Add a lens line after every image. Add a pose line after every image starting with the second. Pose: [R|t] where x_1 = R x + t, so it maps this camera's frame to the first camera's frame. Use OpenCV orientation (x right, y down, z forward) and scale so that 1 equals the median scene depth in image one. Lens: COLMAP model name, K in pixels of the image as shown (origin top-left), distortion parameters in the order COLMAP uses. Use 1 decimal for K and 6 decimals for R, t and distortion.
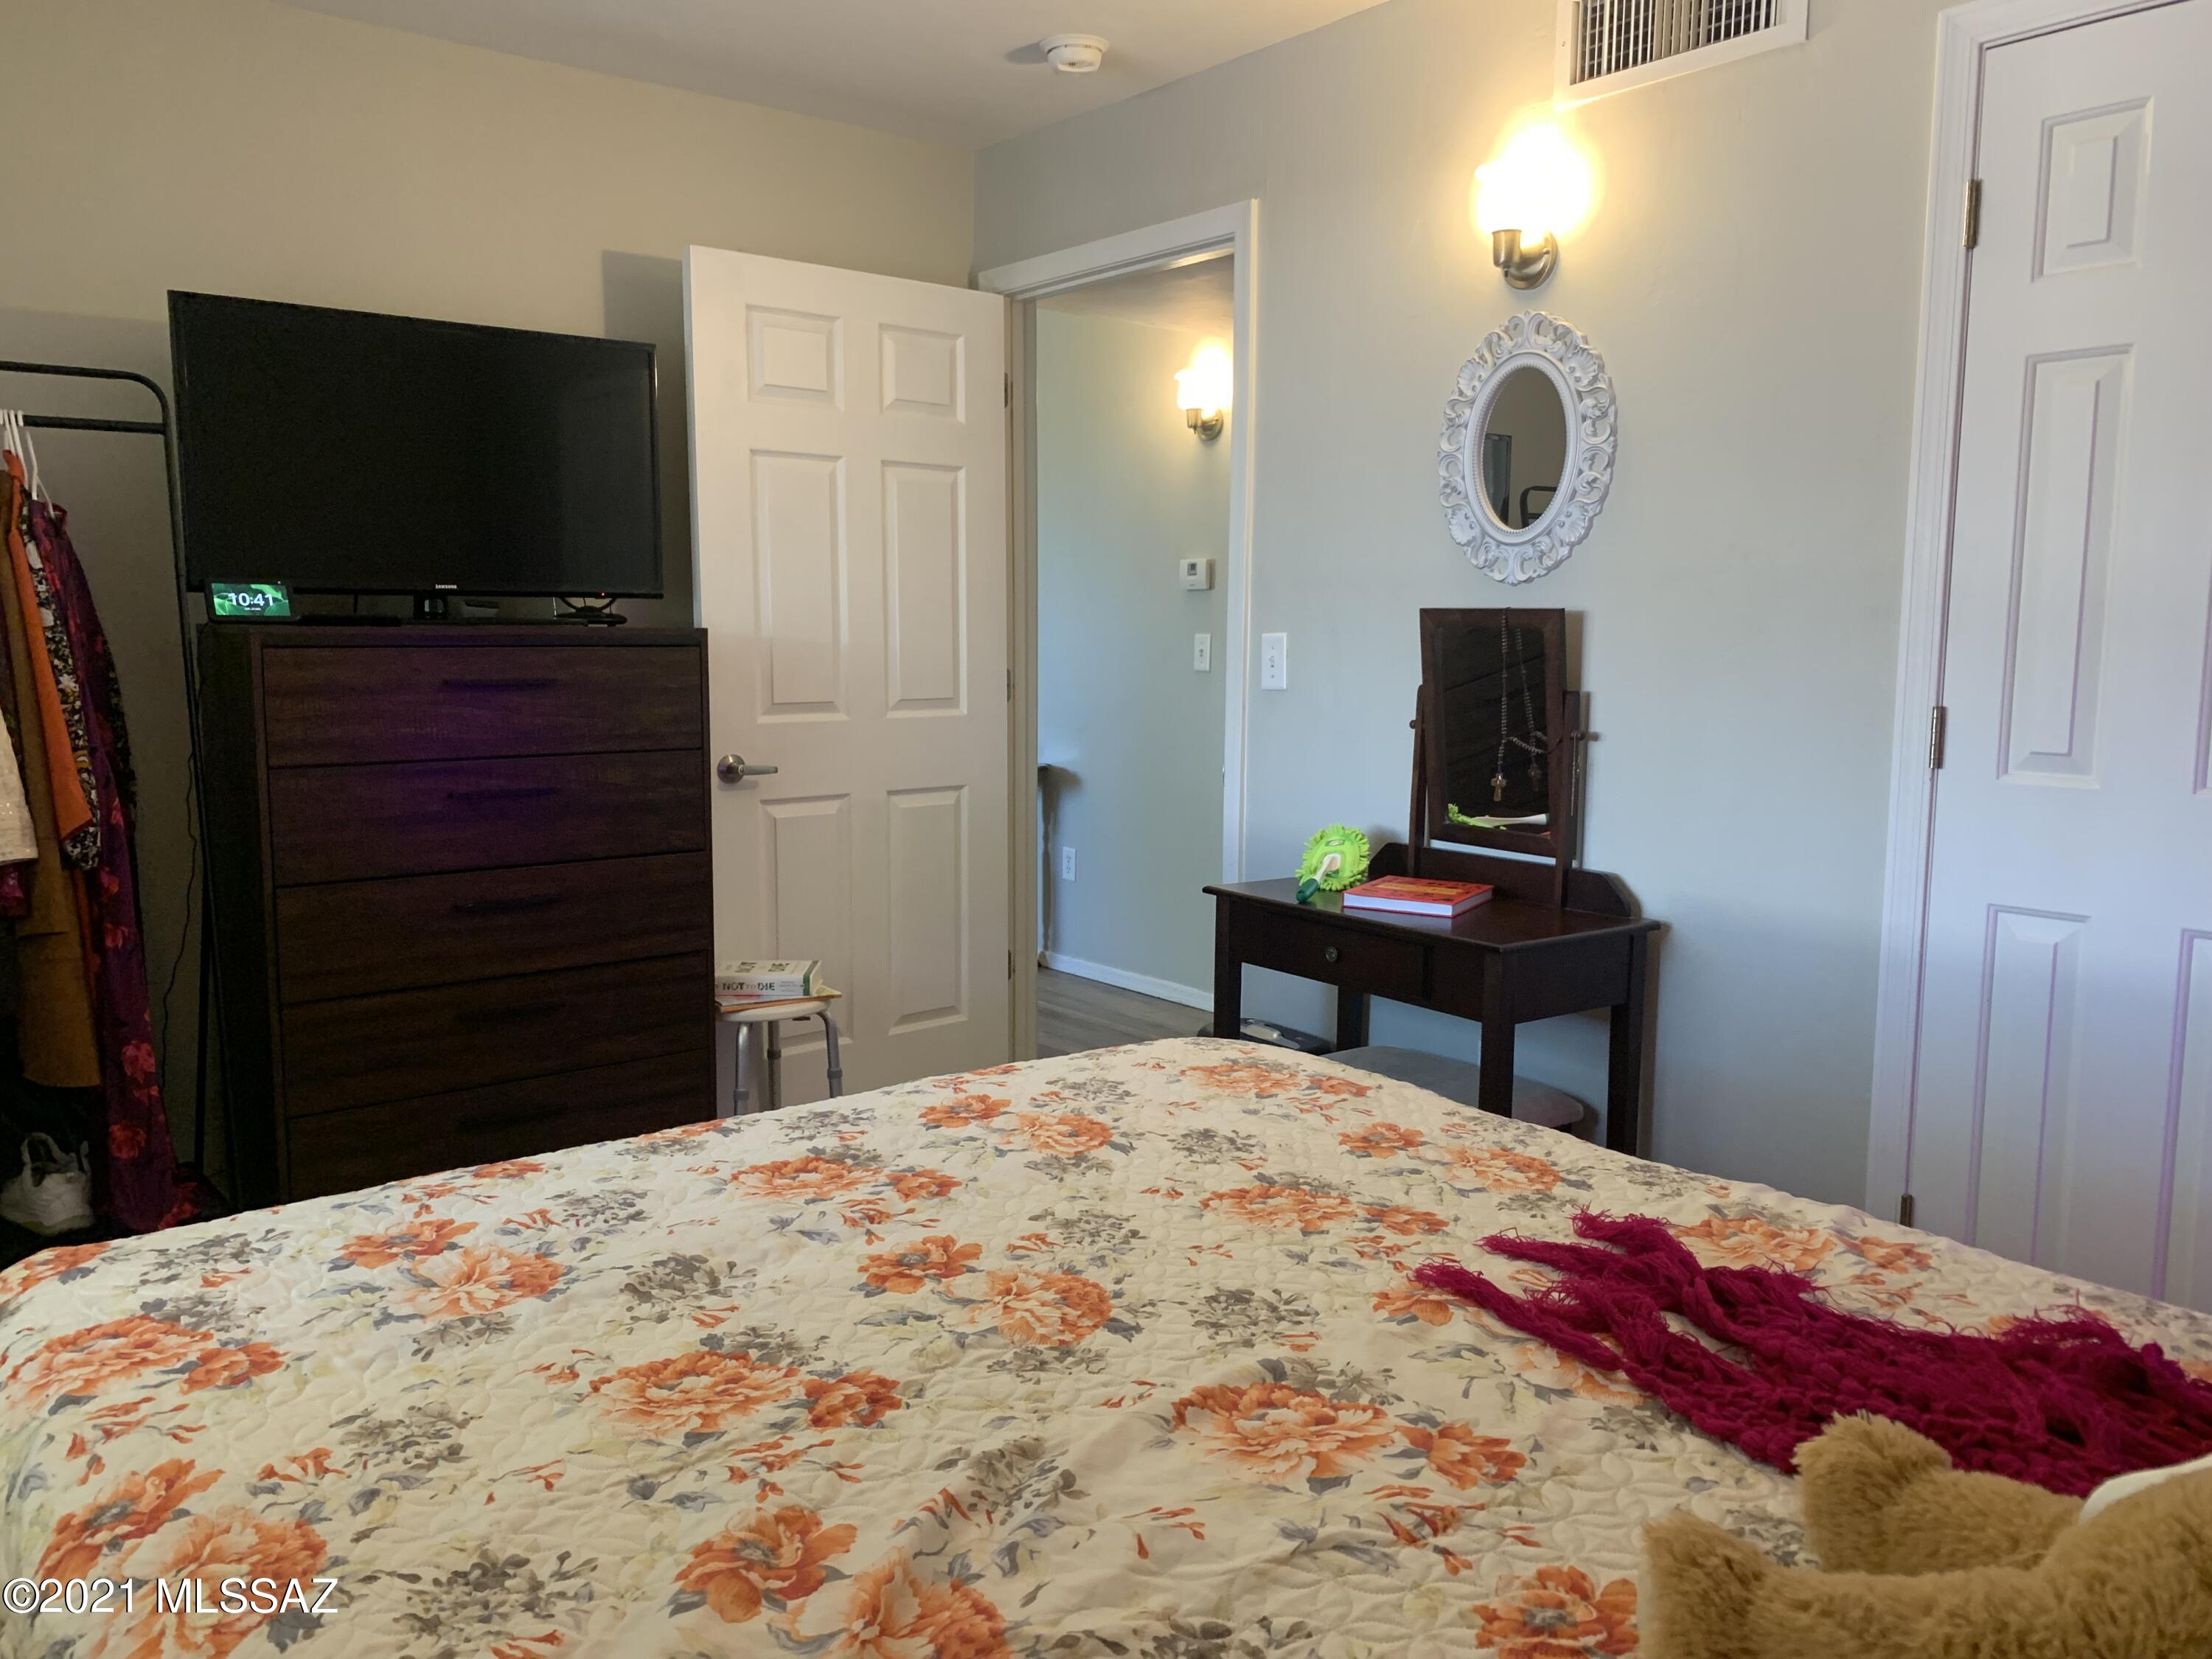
lens RADIAL K [[1697.2, 0, 1090.9], [0, 1697.2, 842.8], [0, 0, 1]] dist [0.011559, -0.011360]
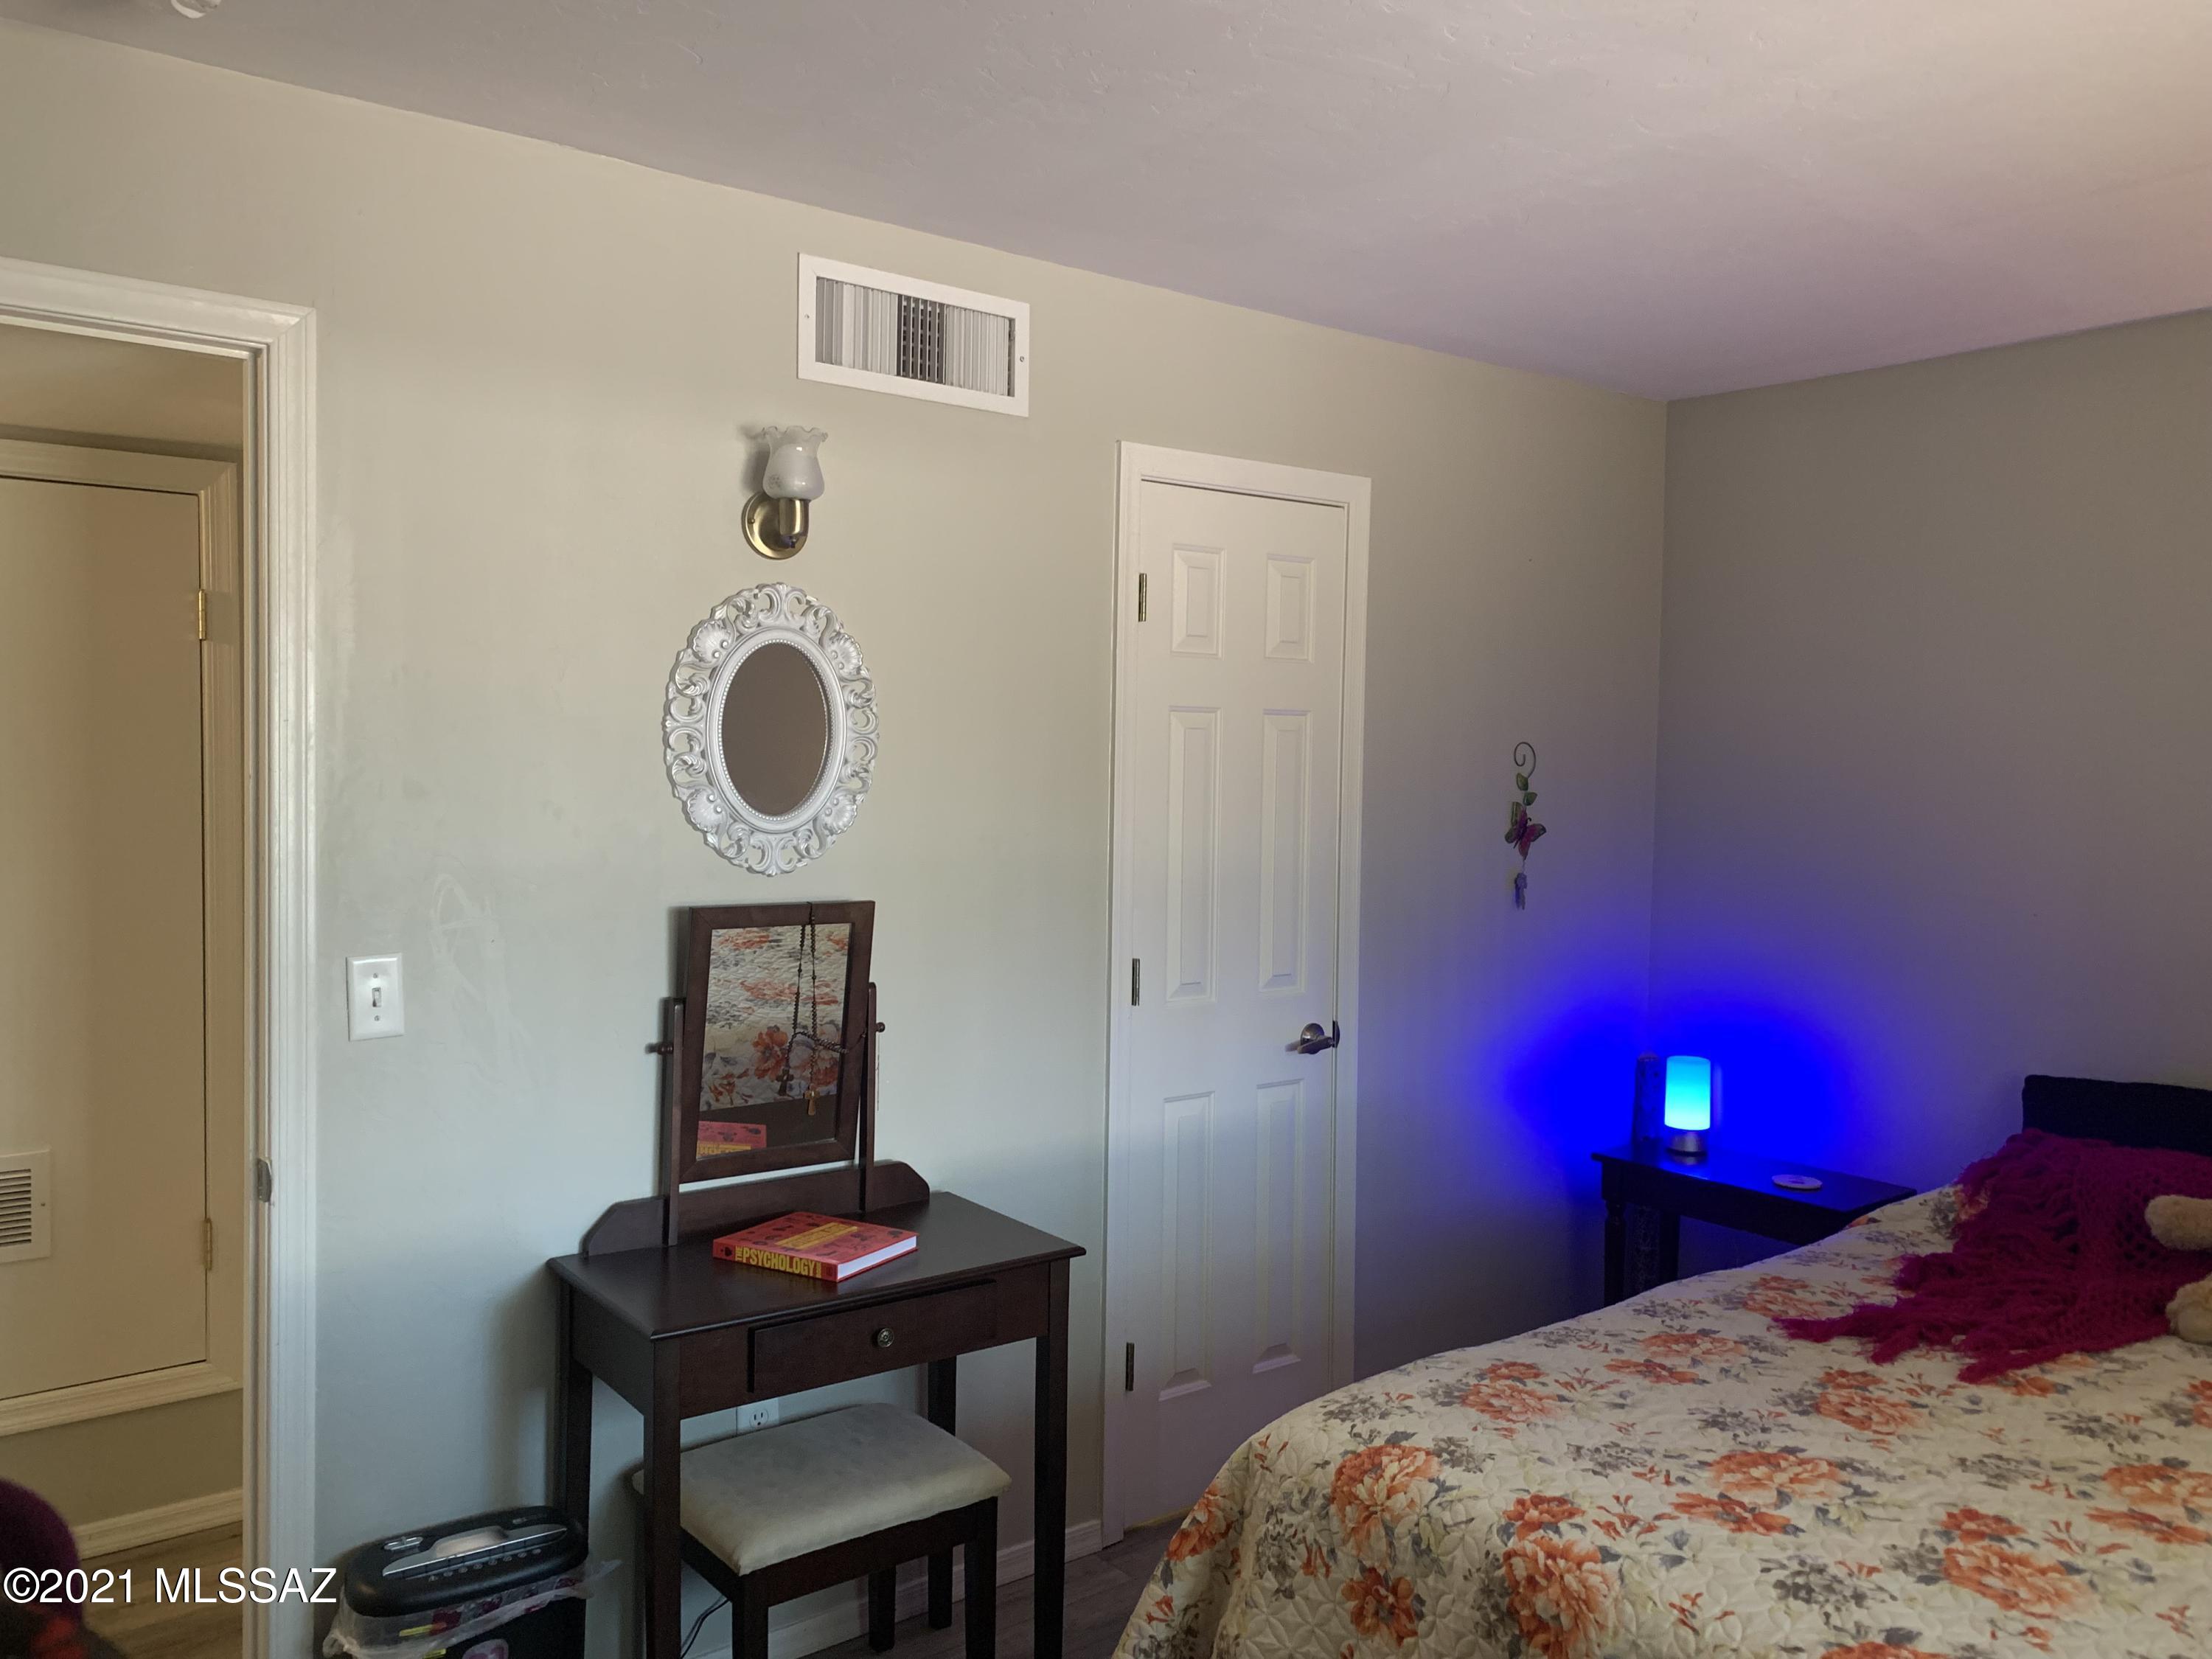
lens RADIAL K [[1697.2, 0, 1090.3], [0, 1697.2, 823.1], [0, 0, 1]] dist [0.011559, -0.011360]
pose [[0.011207, -0.048196, 0.998775, -1.063218], [0.117857, 0.991939, 0.046544, -0.332164], [-0.992967, 0.117191, 0.016797, 1.348711]]
